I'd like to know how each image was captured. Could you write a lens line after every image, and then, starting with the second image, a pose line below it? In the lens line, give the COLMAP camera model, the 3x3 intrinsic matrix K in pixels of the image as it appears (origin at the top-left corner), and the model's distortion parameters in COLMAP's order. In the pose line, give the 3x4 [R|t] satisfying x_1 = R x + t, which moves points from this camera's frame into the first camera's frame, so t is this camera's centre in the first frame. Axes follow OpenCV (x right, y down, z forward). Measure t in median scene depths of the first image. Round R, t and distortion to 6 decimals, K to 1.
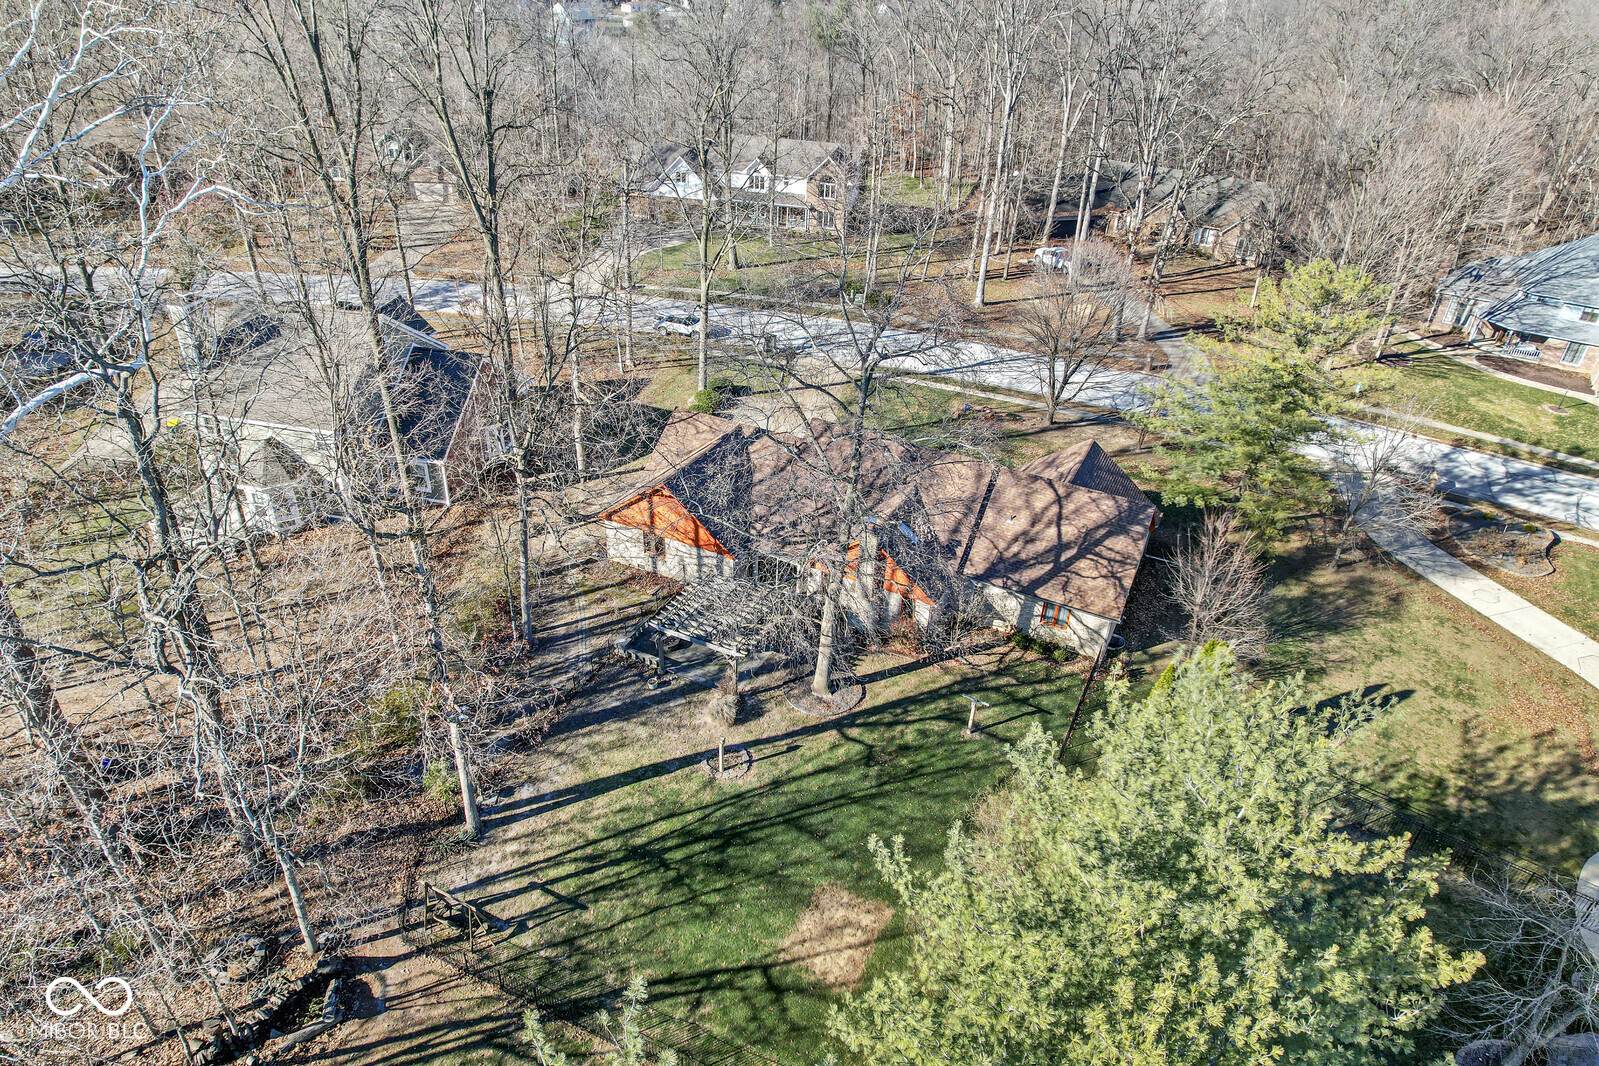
lens RADIAL K [[1028.6, 0, 797.8], [0, 1028.6, 538.2], [0, 0, 1]] dist [-0.084160, 0.072433]
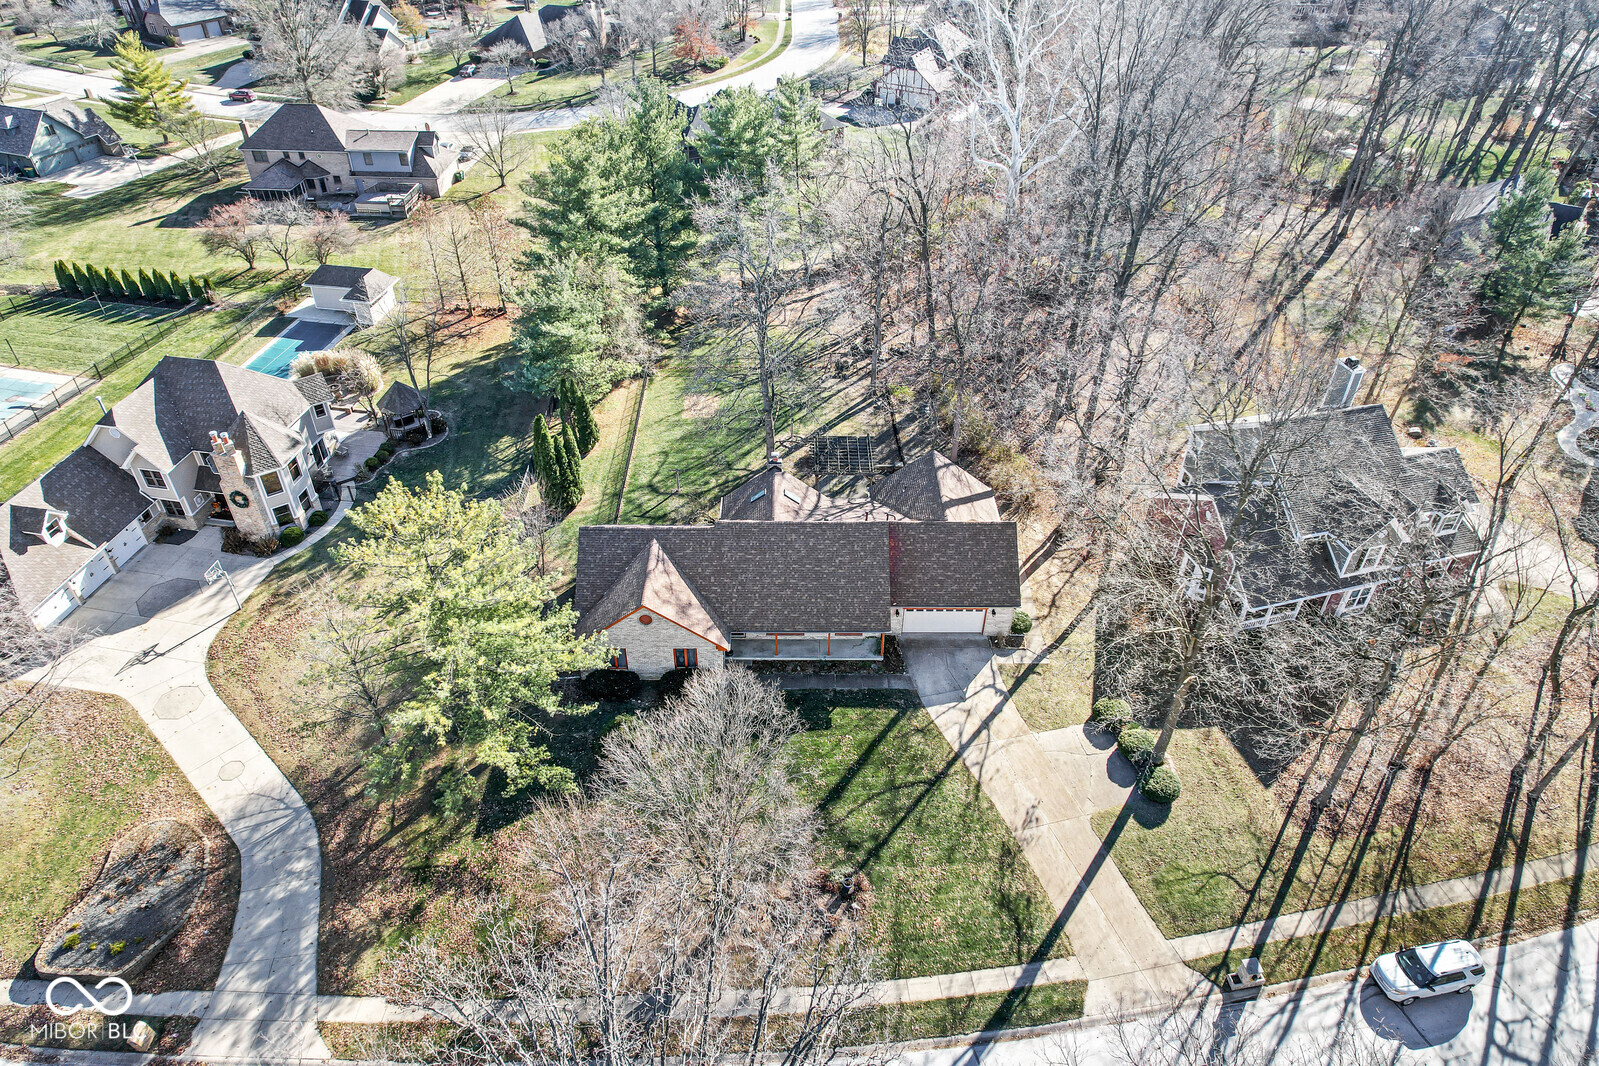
lens RADIAL K [[1028.6, 0, 797.8], [0, 1028.6, 538.2], [0, 0, 1]] dist [-0.084160, 0.072433]
pose [[-0.889504, 0.238409, -0.389800, 0.602517], [-0.285158, 0.376929, 0.881254, -1.181939], [0.357026, 0.895034, -0.267296, 1.431397]]
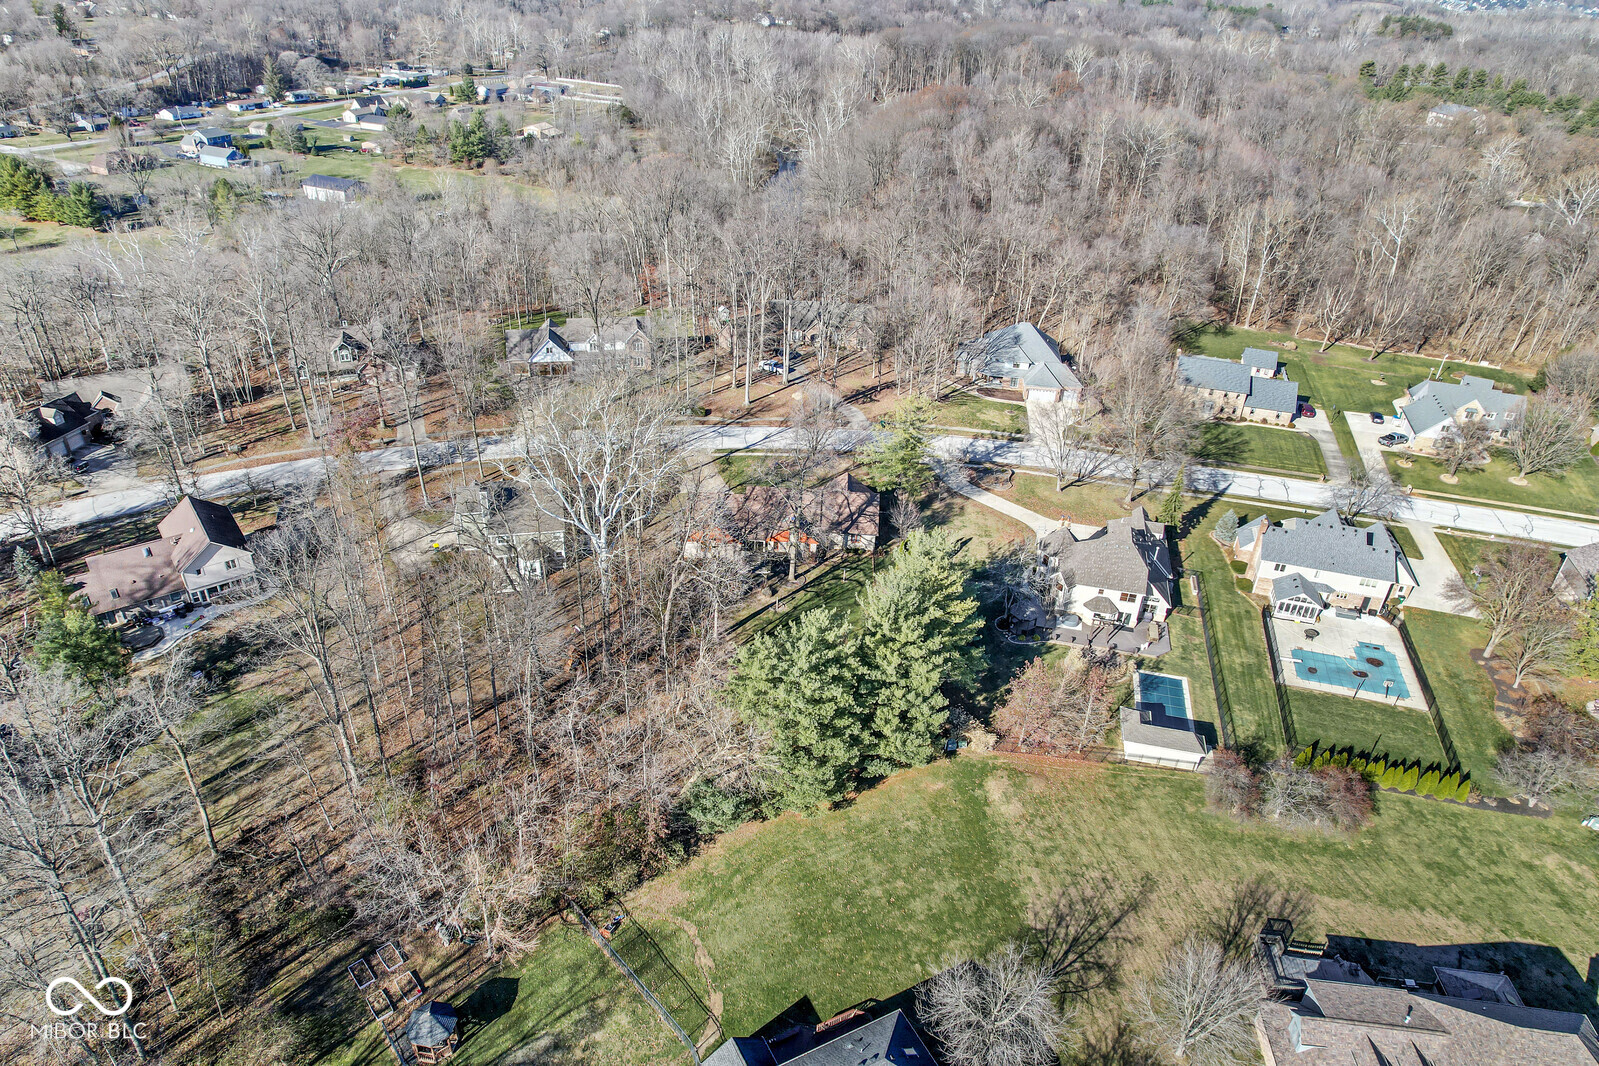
lens RADIAL K [[1028.6, 0, 797.8], [0, 1028.6, 538.2], [0, 0, 1]] dist [-0.084160, 0.072433]
pose [[0.915086, -0.213057, 0.342381, -0.866090], [0.212148, 0.976395, 0.040579, -0.074531], [-0.342945, 0.035502, 0.938684, -1.610922]]
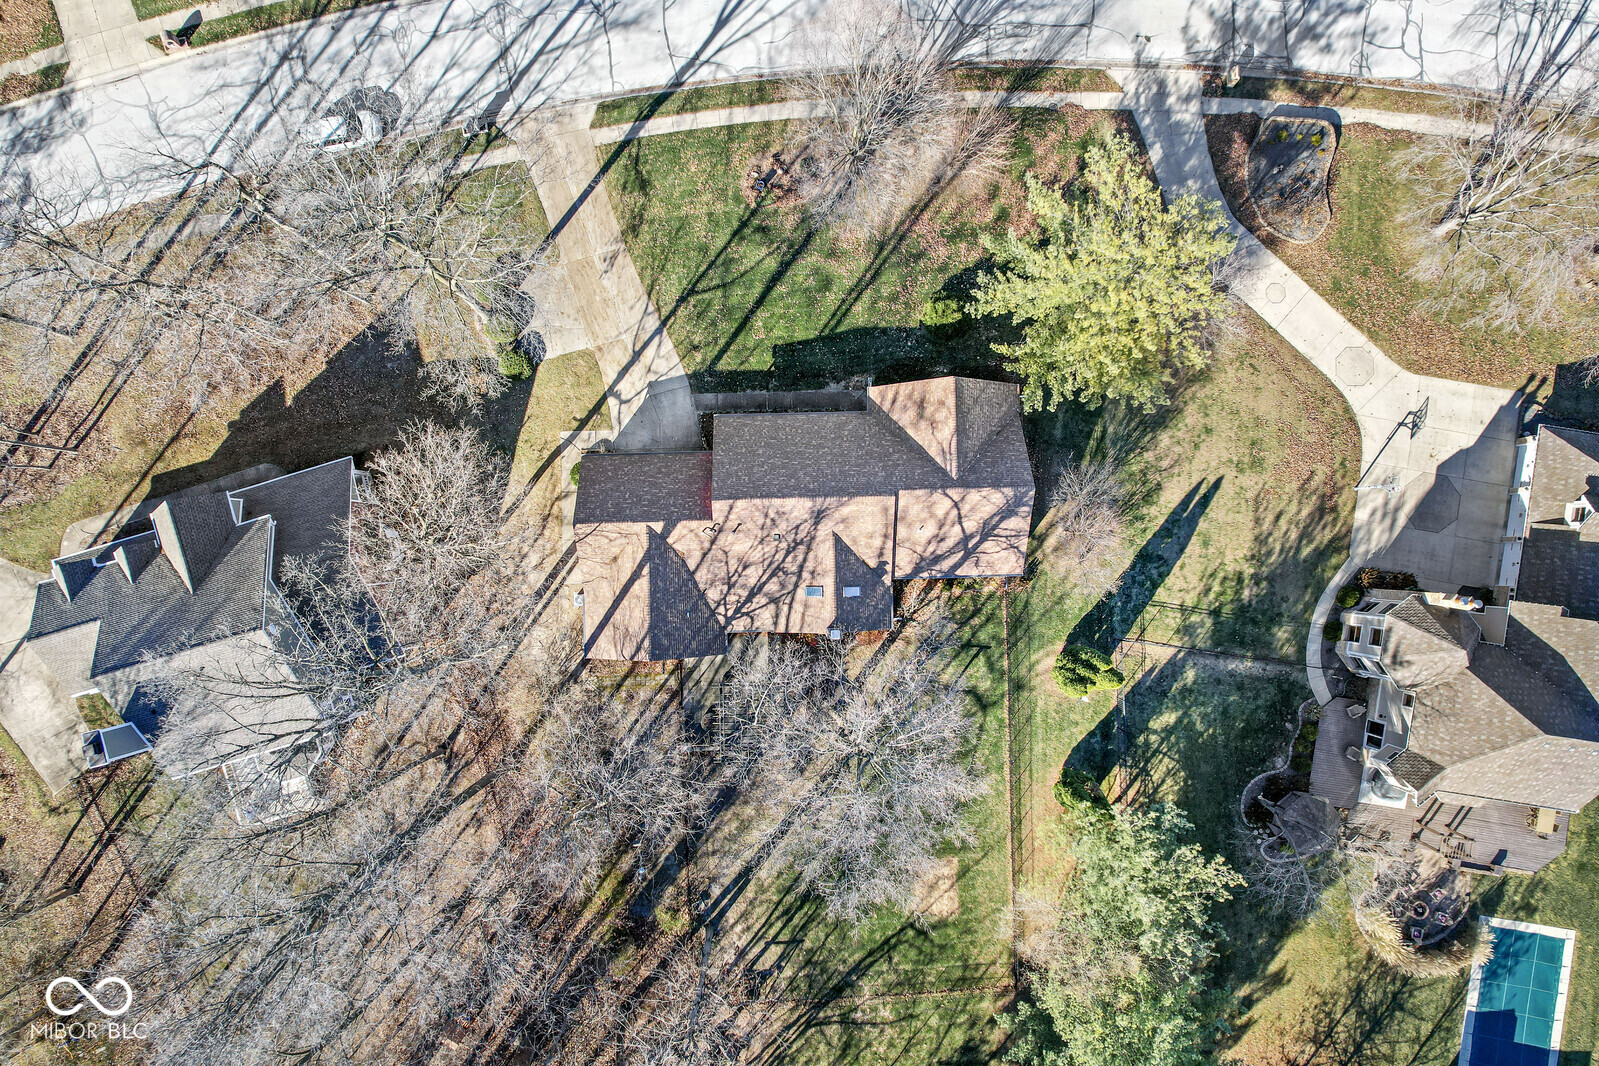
lens RADIAL K [[1028.6, 0, 797.8], [0, 1028.6, 538.2], [0, 0, 1]] dist [-0.084160, 0.072433]
pose [[0.884530, -0.465919, -0.022930, 0.109397], [0.265383, 0.462178, 0.846146, -1.071705], [-0.383638, -0.754527, 0.532458, 0.435280]]
